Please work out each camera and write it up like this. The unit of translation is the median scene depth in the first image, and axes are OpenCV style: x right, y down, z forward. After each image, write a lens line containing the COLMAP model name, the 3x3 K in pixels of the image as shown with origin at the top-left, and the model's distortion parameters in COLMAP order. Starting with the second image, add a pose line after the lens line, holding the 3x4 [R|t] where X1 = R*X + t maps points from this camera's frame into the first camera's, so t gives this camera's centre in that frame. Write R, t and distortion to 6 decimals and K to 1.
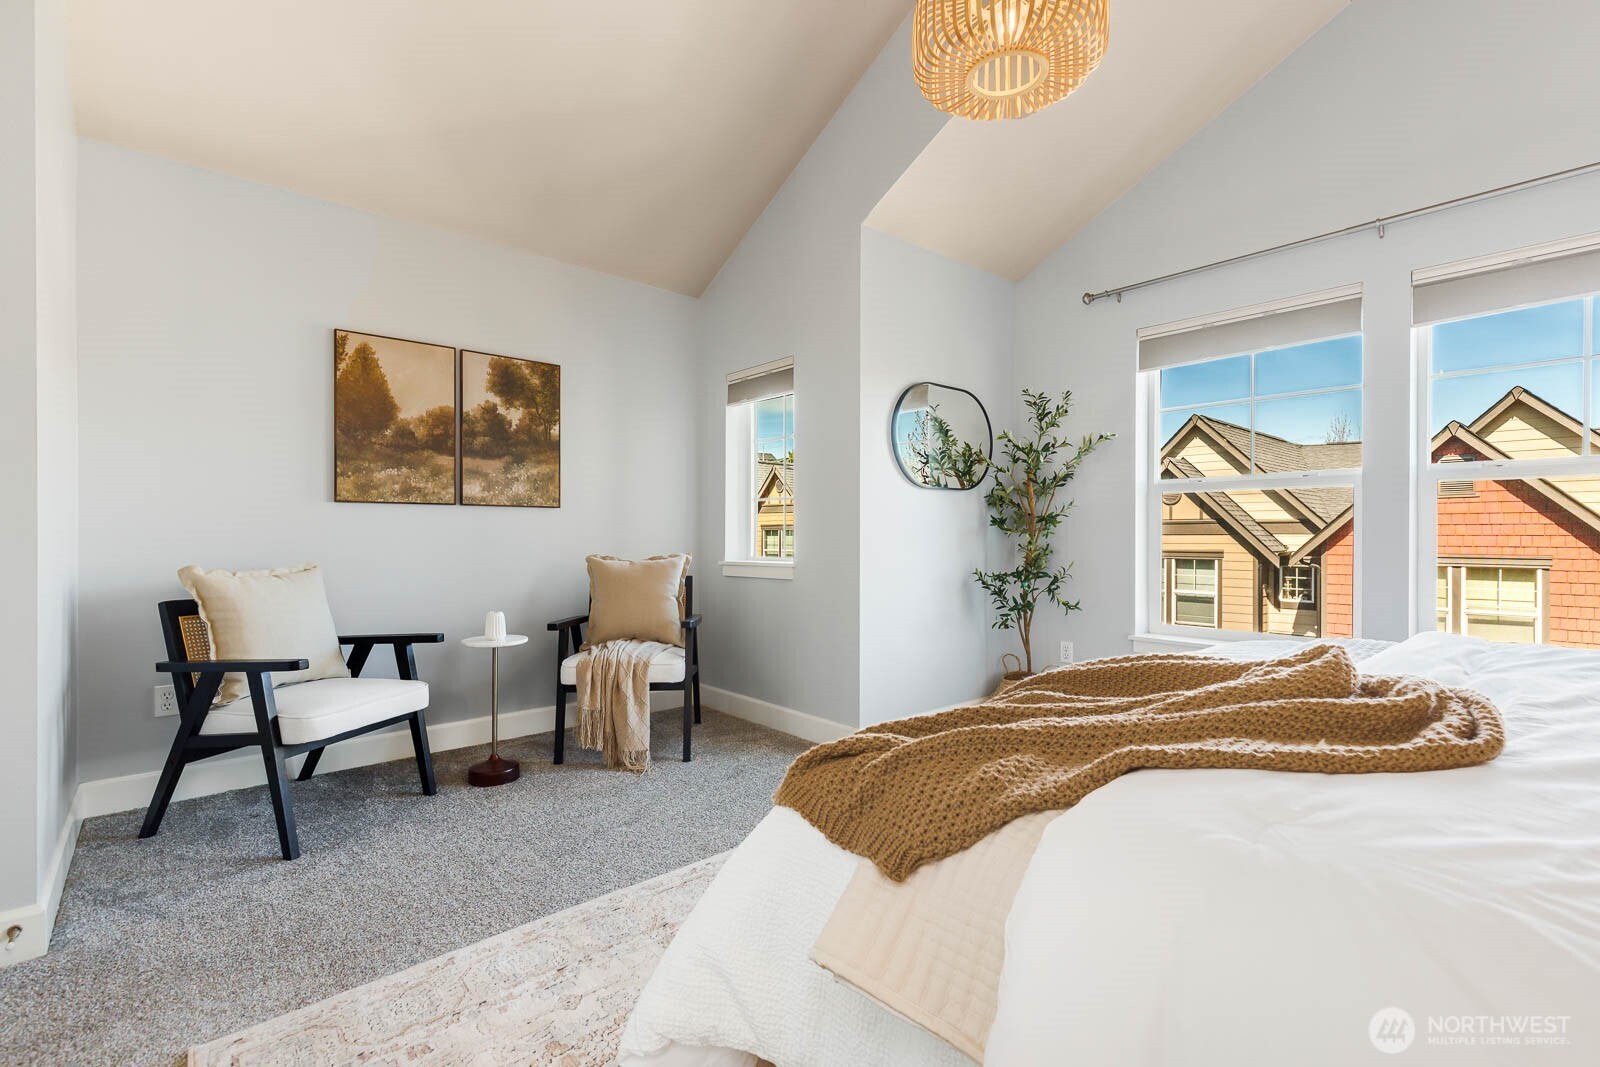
lens RADIAL K [[723.9, 0, 803.4], [0, 723.9, 538.5], [0, 0, 1]] dist [0.003063, 0.000352]
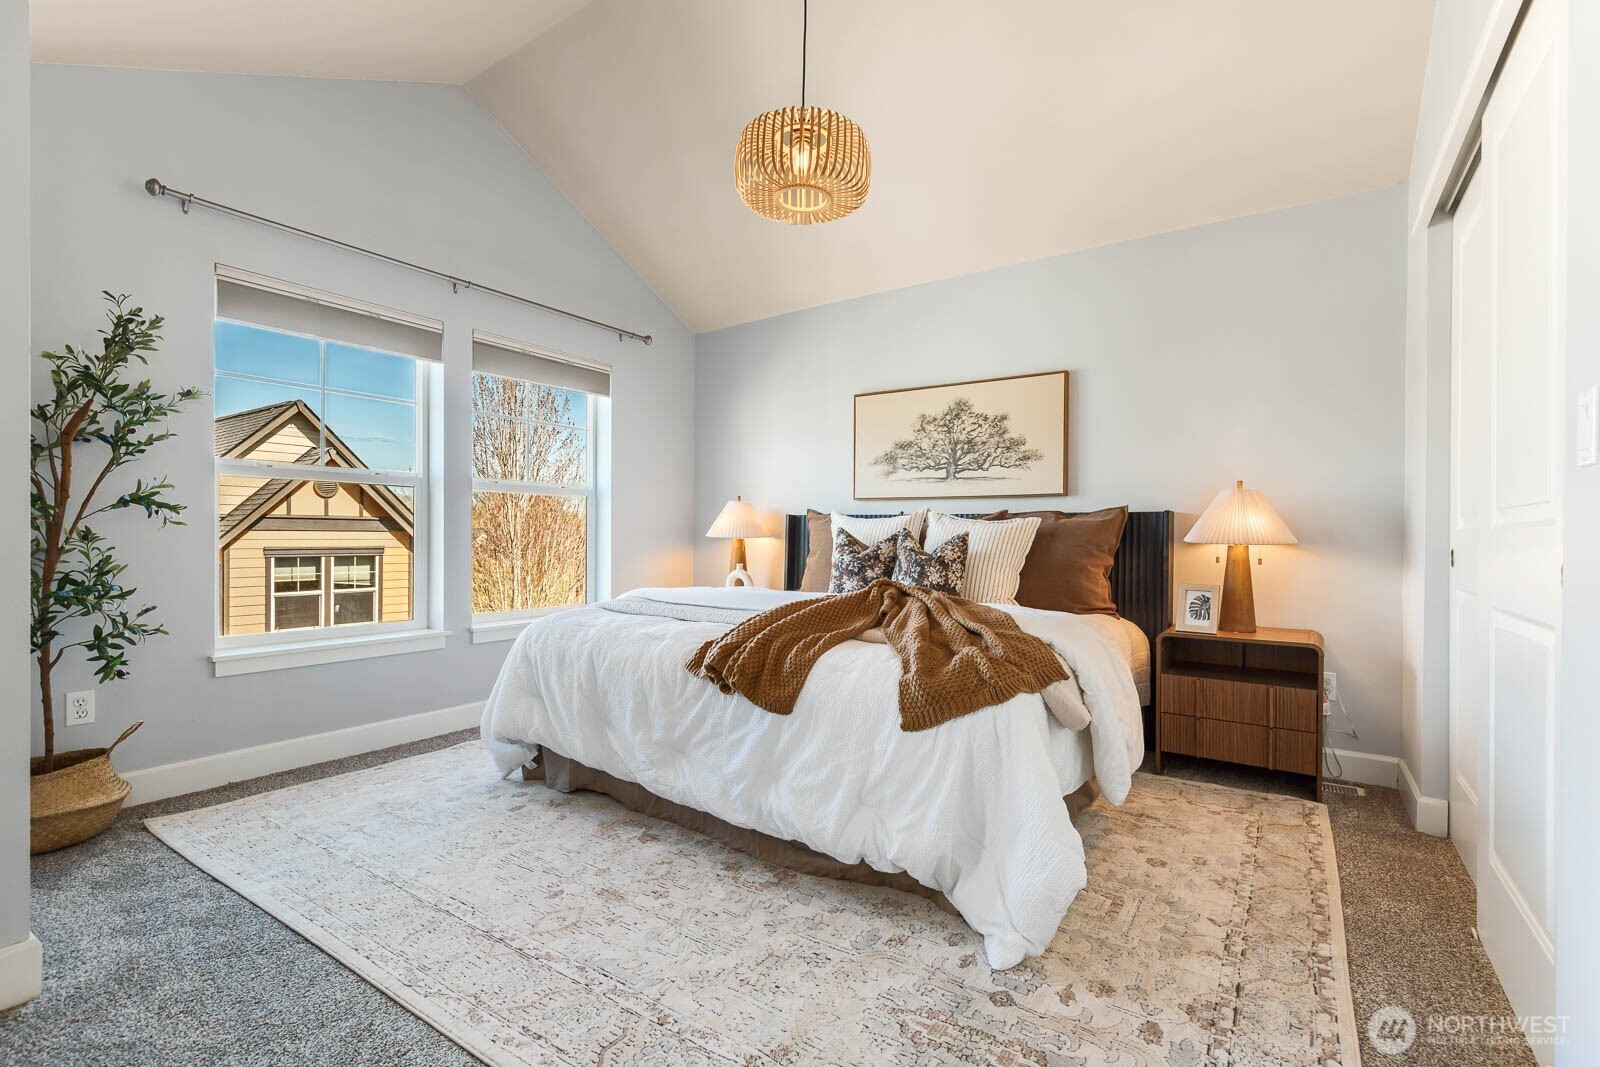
lens RADIAL K [[723.9, 0, 803.4], [0, 723.9, 538.5], [0, 0, 1]] dist [0.003063, 0.000352]
pose [[-0.228576, -0.009957, 0.973475, -0.498982], [-0.001844, 0.999950, 0.009795, -0.003443], [-0.973524, 0.000444, -0.228583, 0.642992]]
